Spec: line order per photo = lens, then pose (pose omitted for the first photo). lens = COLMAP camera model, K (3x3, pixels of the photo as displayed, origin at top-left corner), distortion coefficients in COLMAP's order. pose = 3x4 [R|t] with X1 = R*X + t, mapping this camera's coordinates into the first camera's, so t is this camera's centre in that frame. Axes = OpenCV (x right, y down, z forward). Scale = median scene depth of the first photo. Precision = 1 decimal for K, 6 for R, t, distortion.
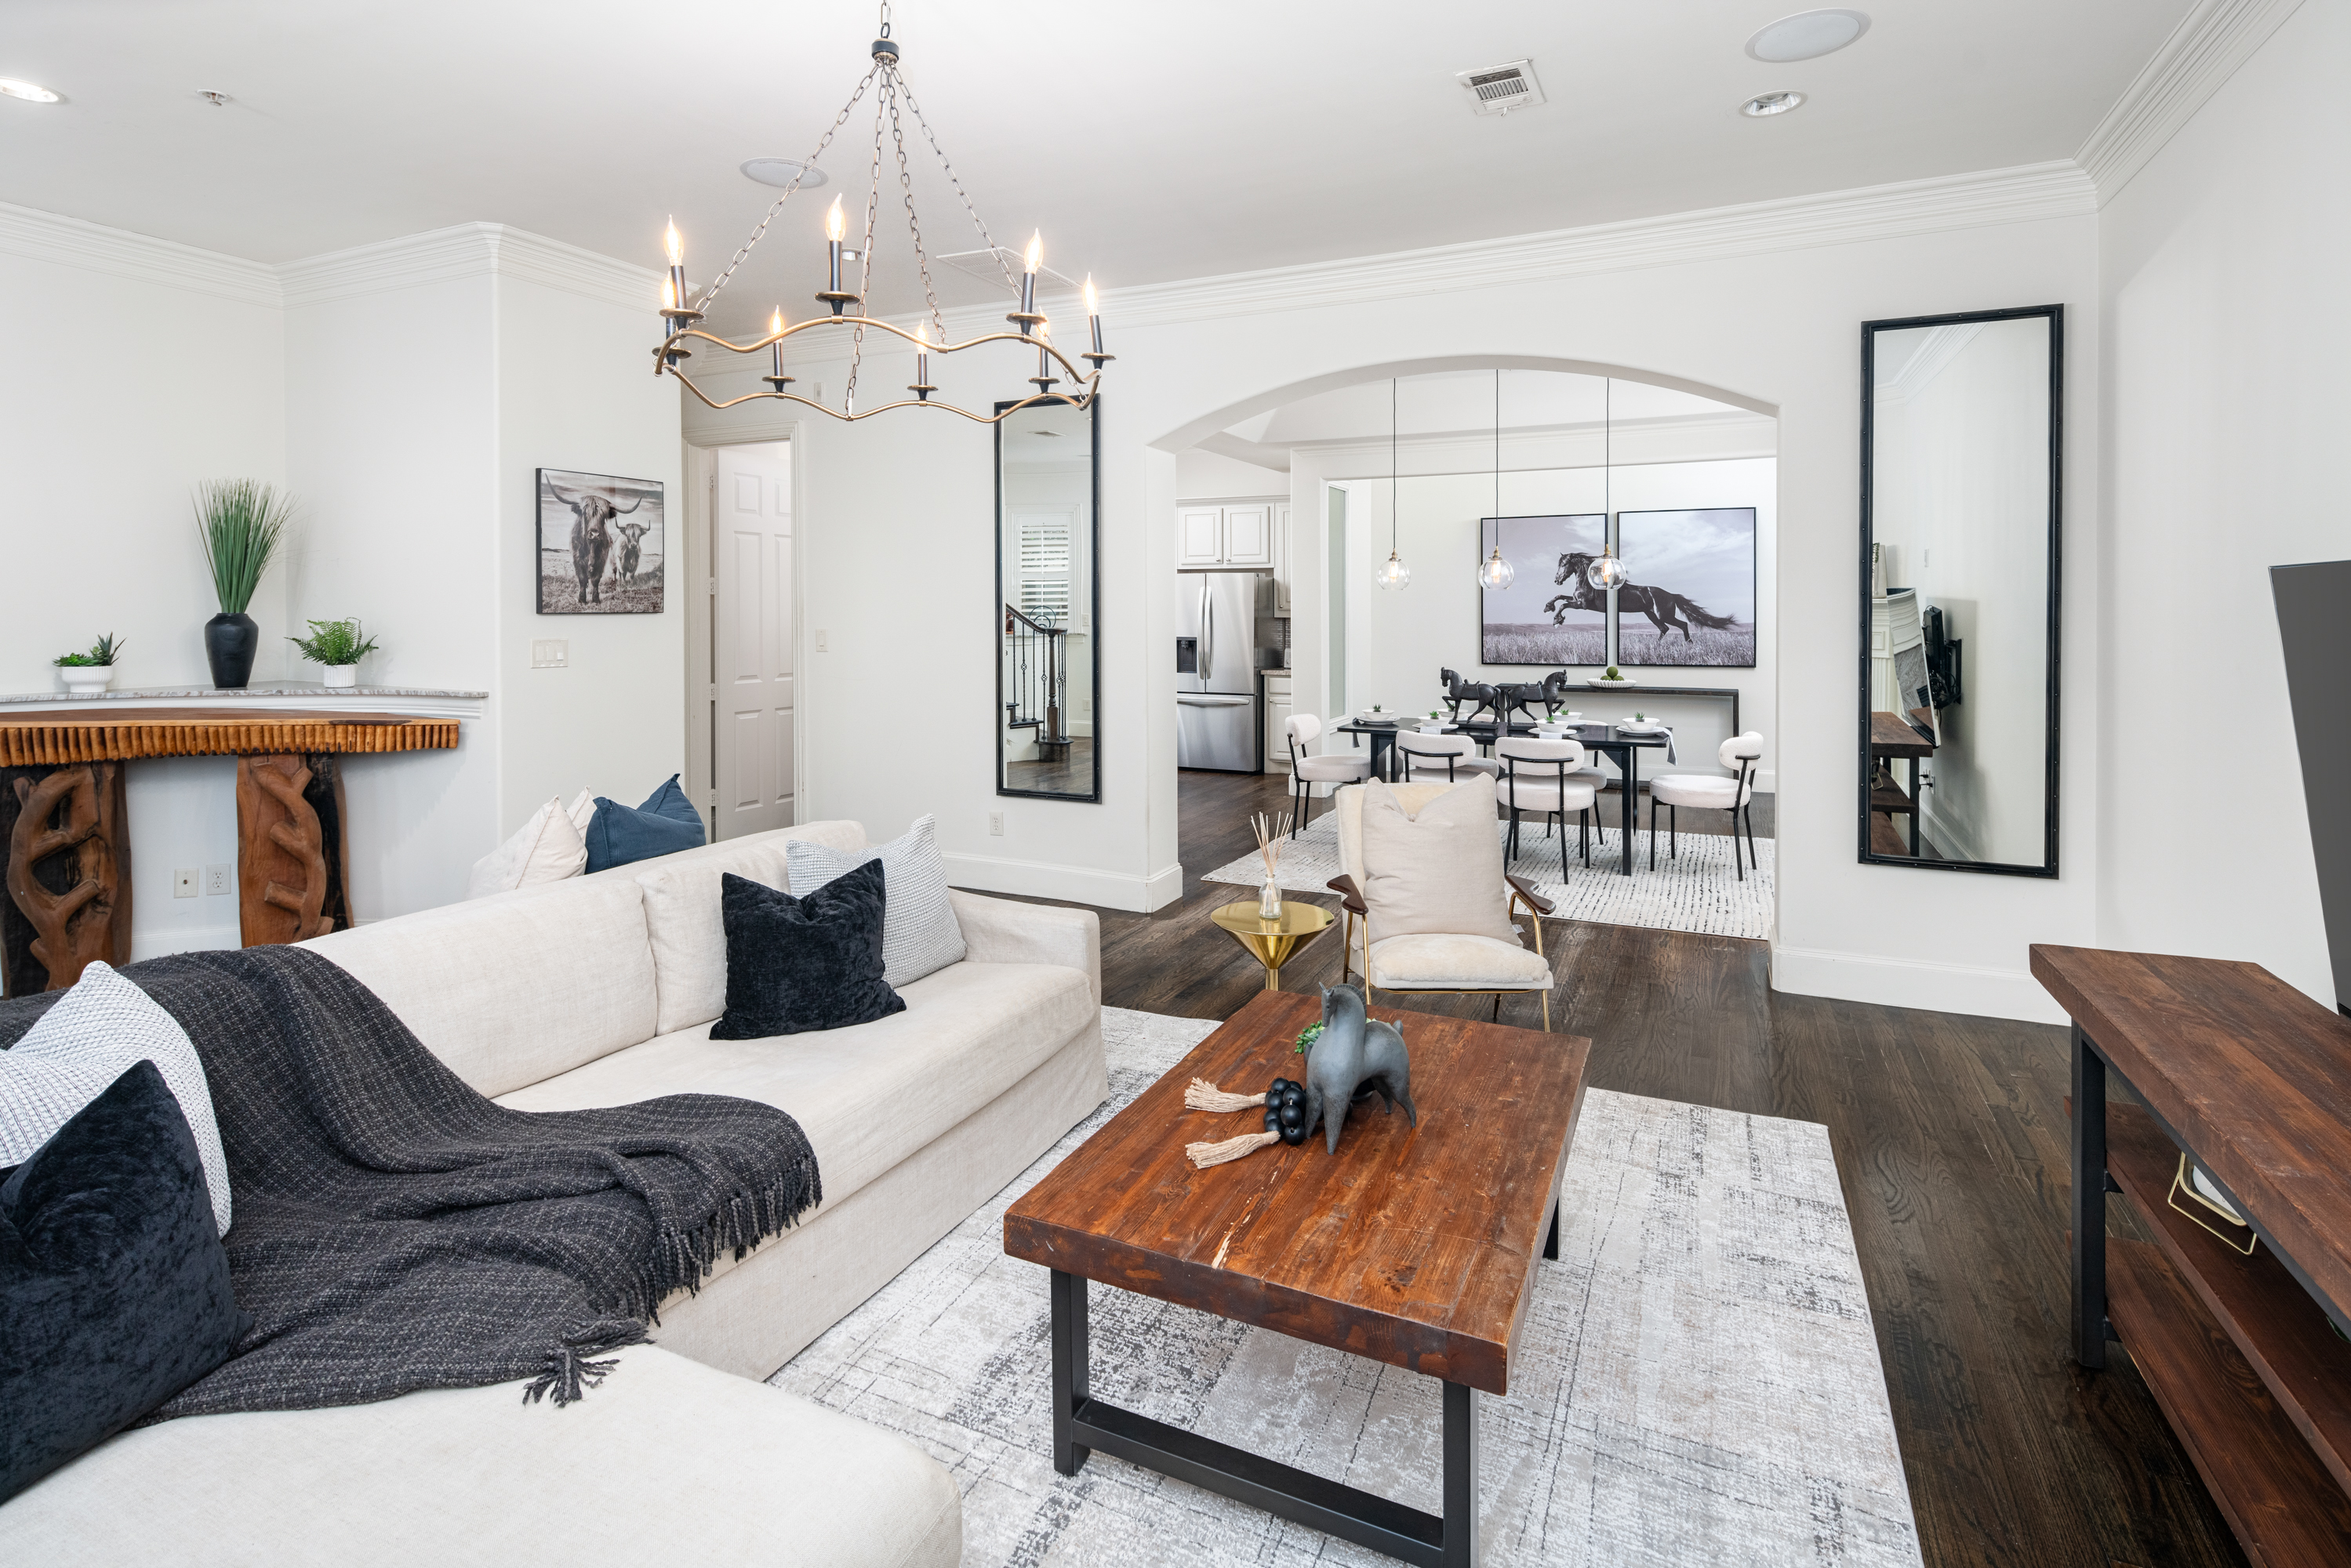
lens RADIAL K [[1156.4, 0, 1163.1], [0, 1156.4, 622.6], [0, 0, 1]] dist [0.004679, -0.003621]
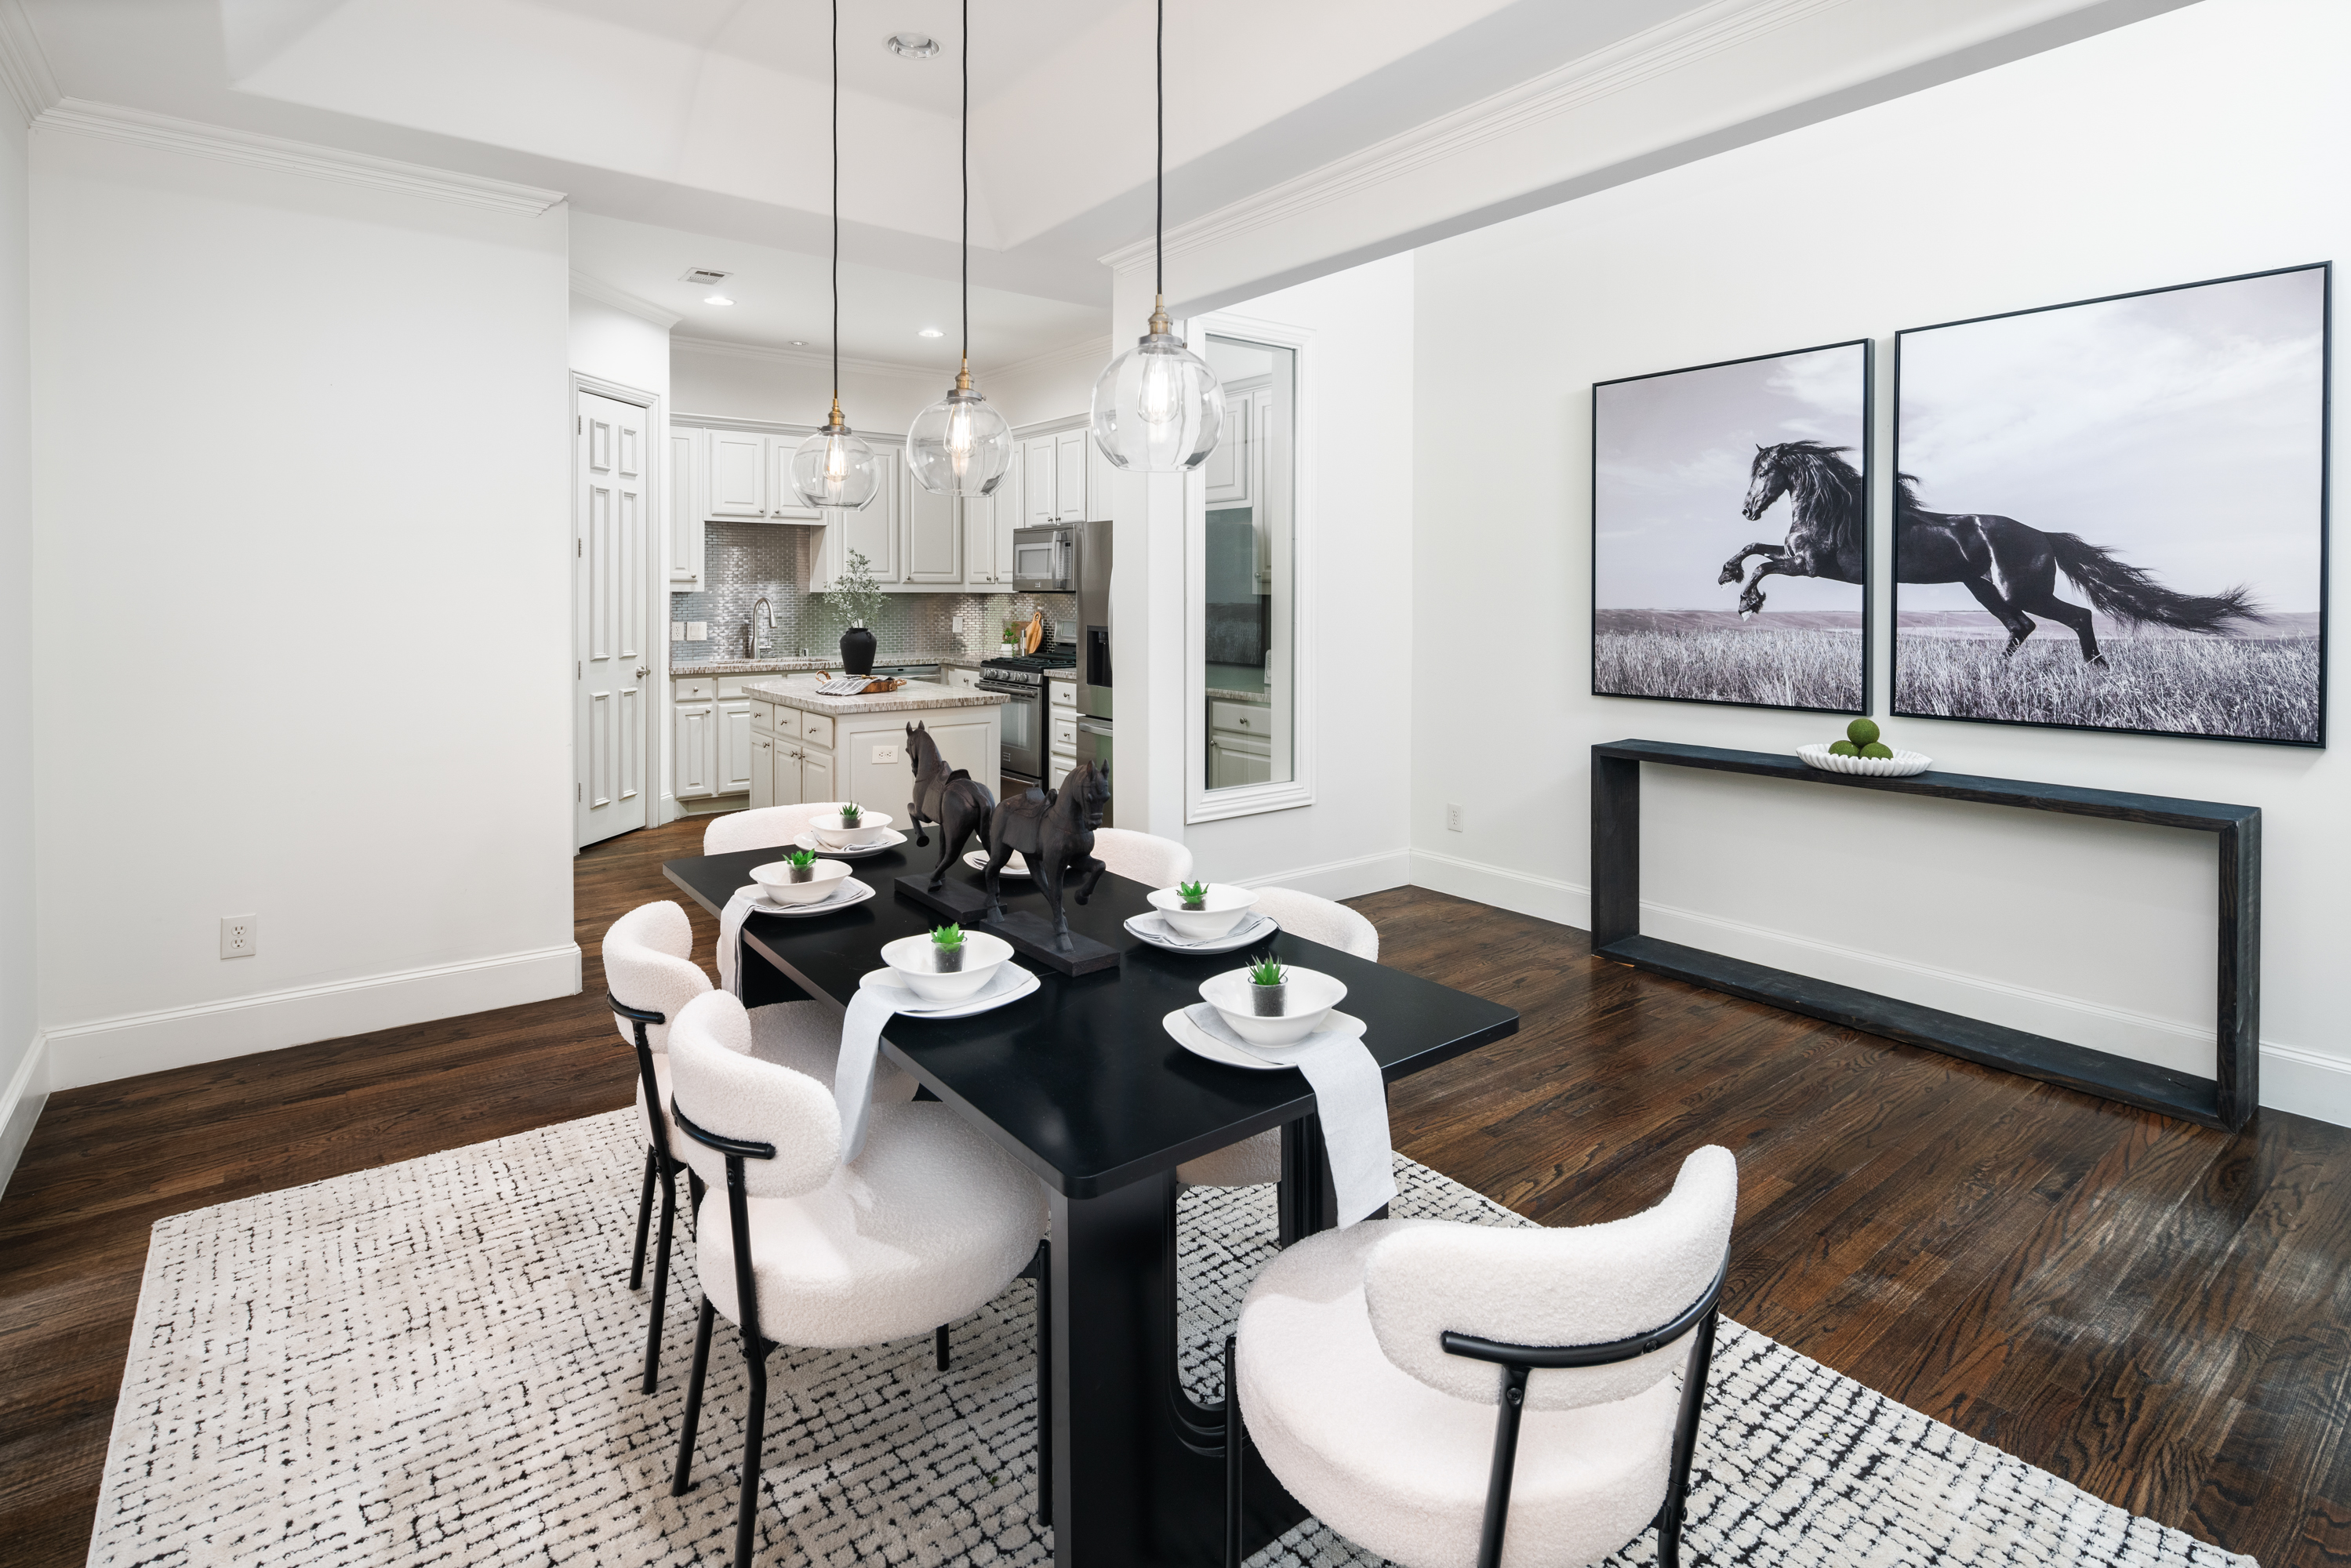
lens RADIAL K [[1156.4, 0, 1163.8], [0, 1156.4, 607.8], [0, 0, 1]] dist [0.004679, -0.003621]
pose [[0.889002, 0.009606, -0.457803, 0.354955], [-0.008150, 0.999953, 0.005155, -0.000402], [0.457831, -0.000851, 0.889039, 0.532541]]
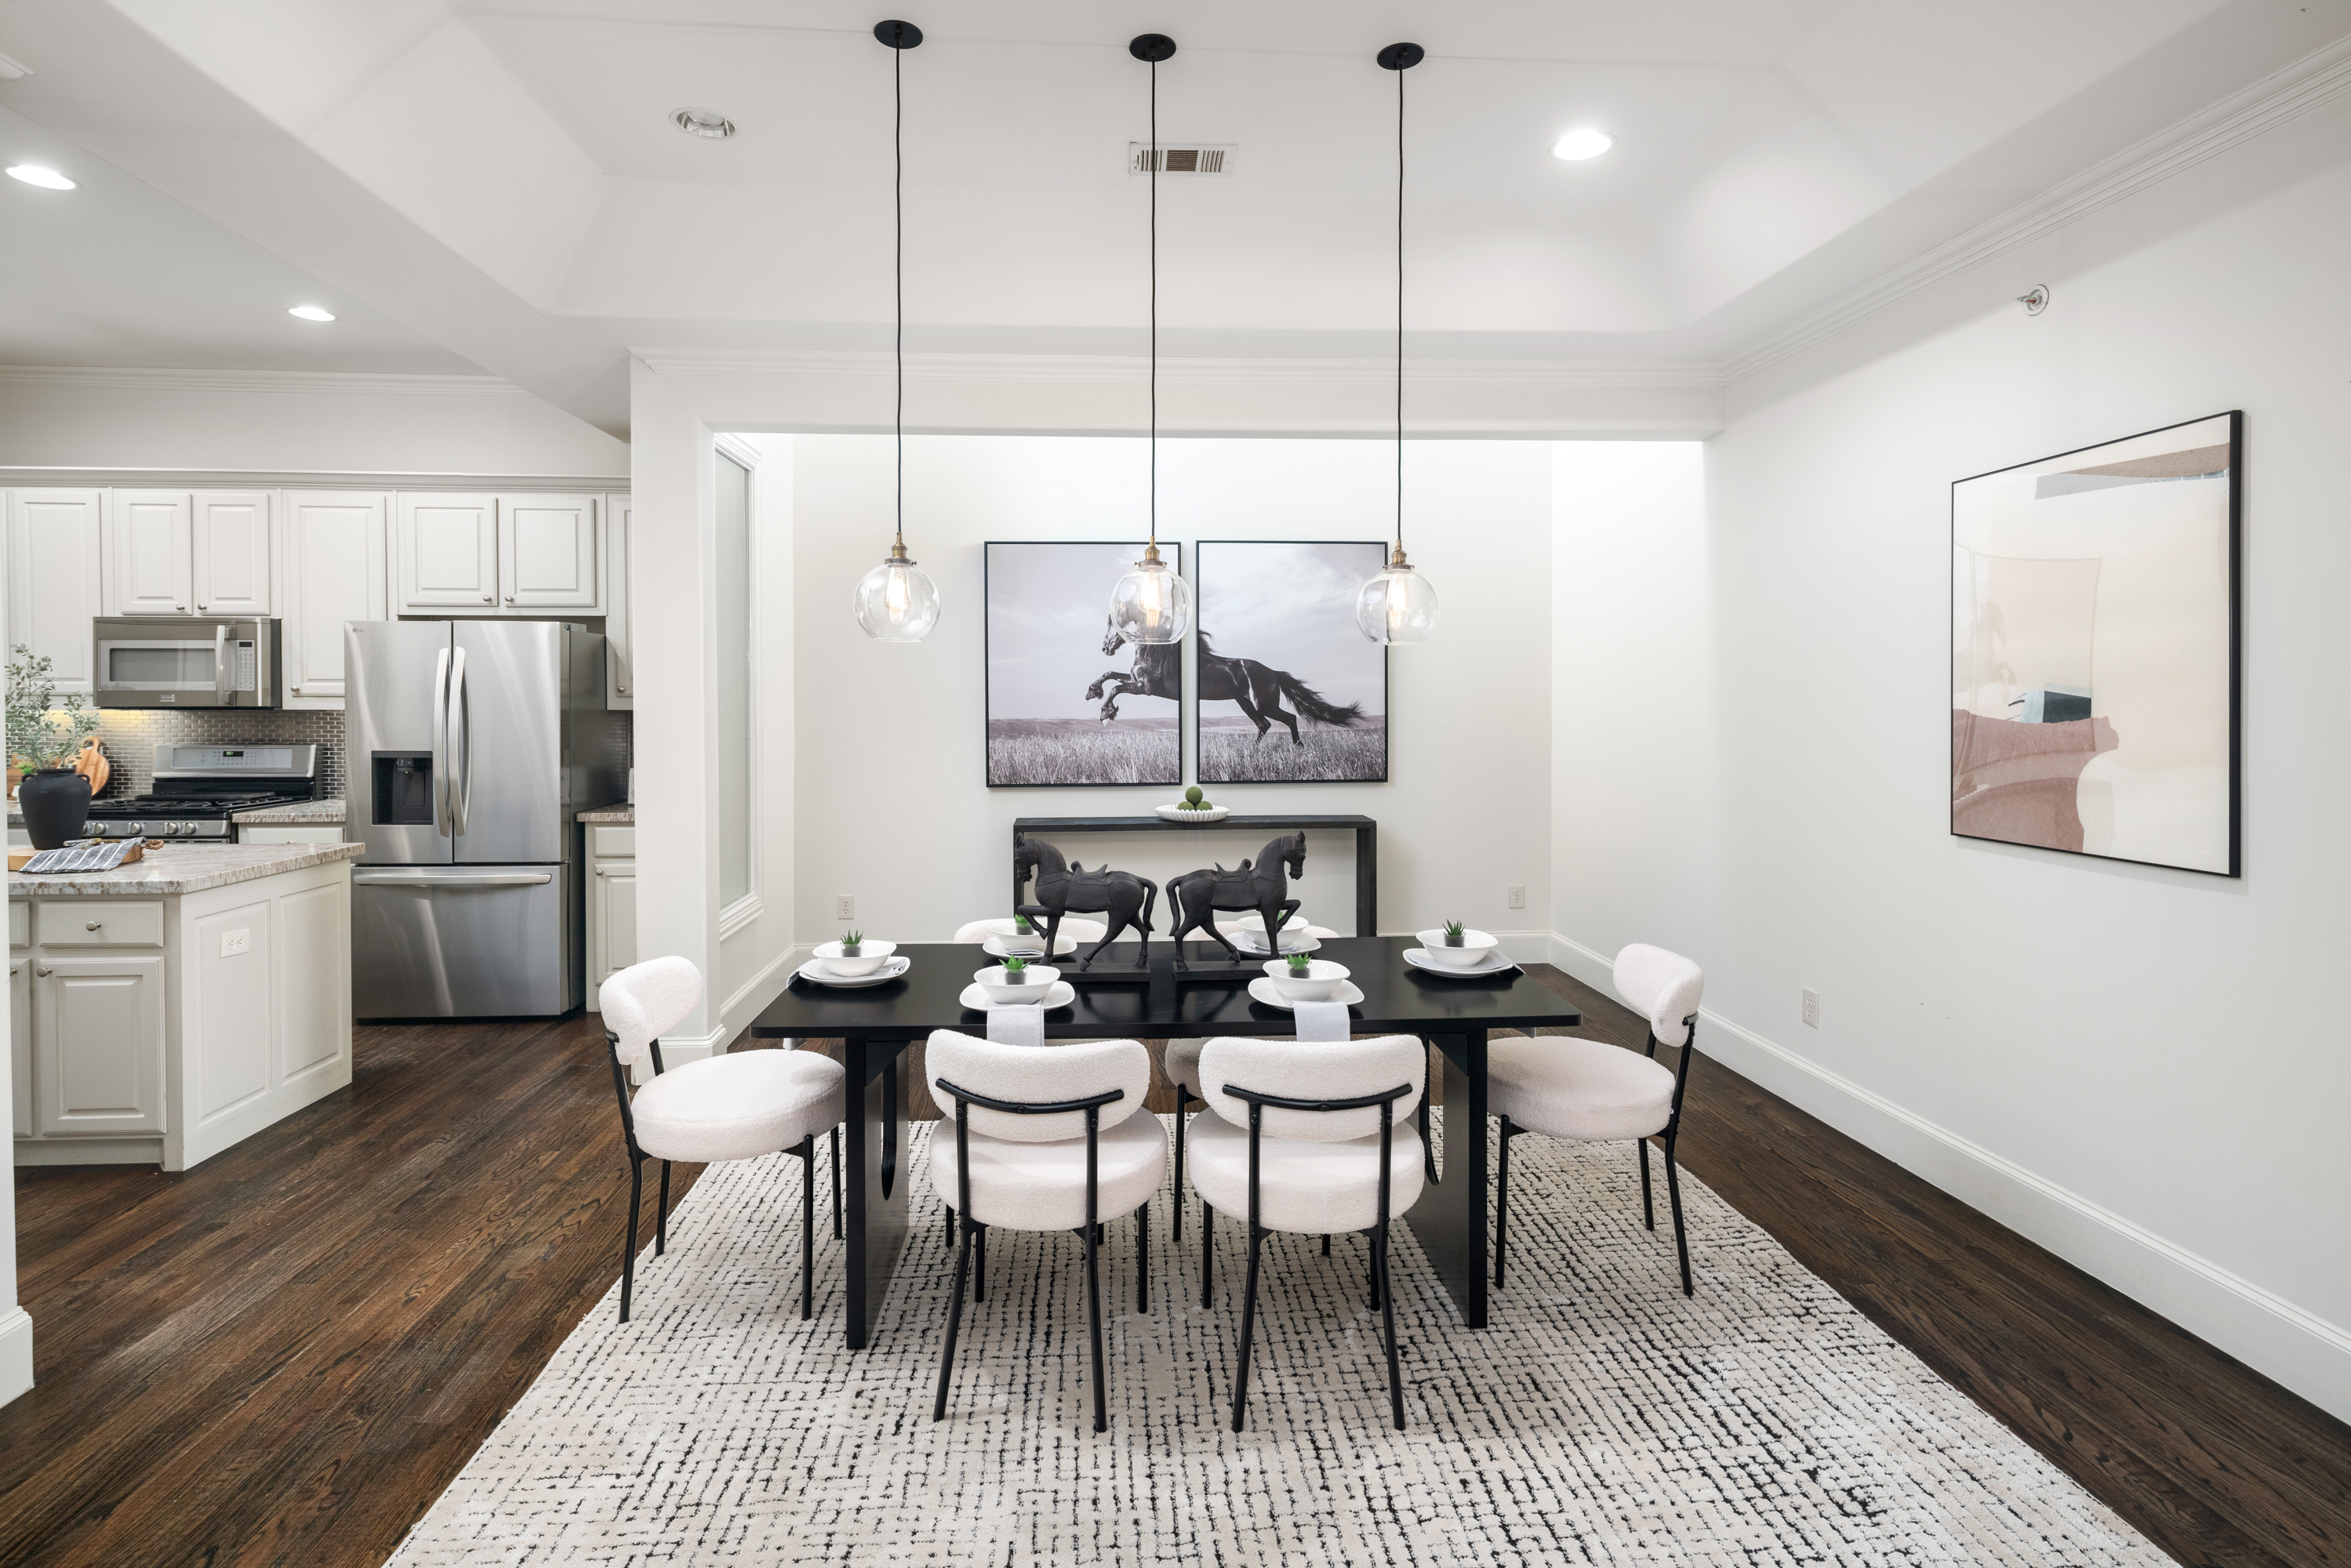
lens RADIAL K [[1156.4, 0, 1146.6], [0, 1156.4, 717.0], [0, 0, 1]] dist [0.004679, -0.003621]
pose [[0.876307, -0.006744, 0.481706, 0.064402], [0.004438, 0.999973, 0.005926, -0.003316], [-0.481733, -0.003055, 0.876313, 0.463409]]
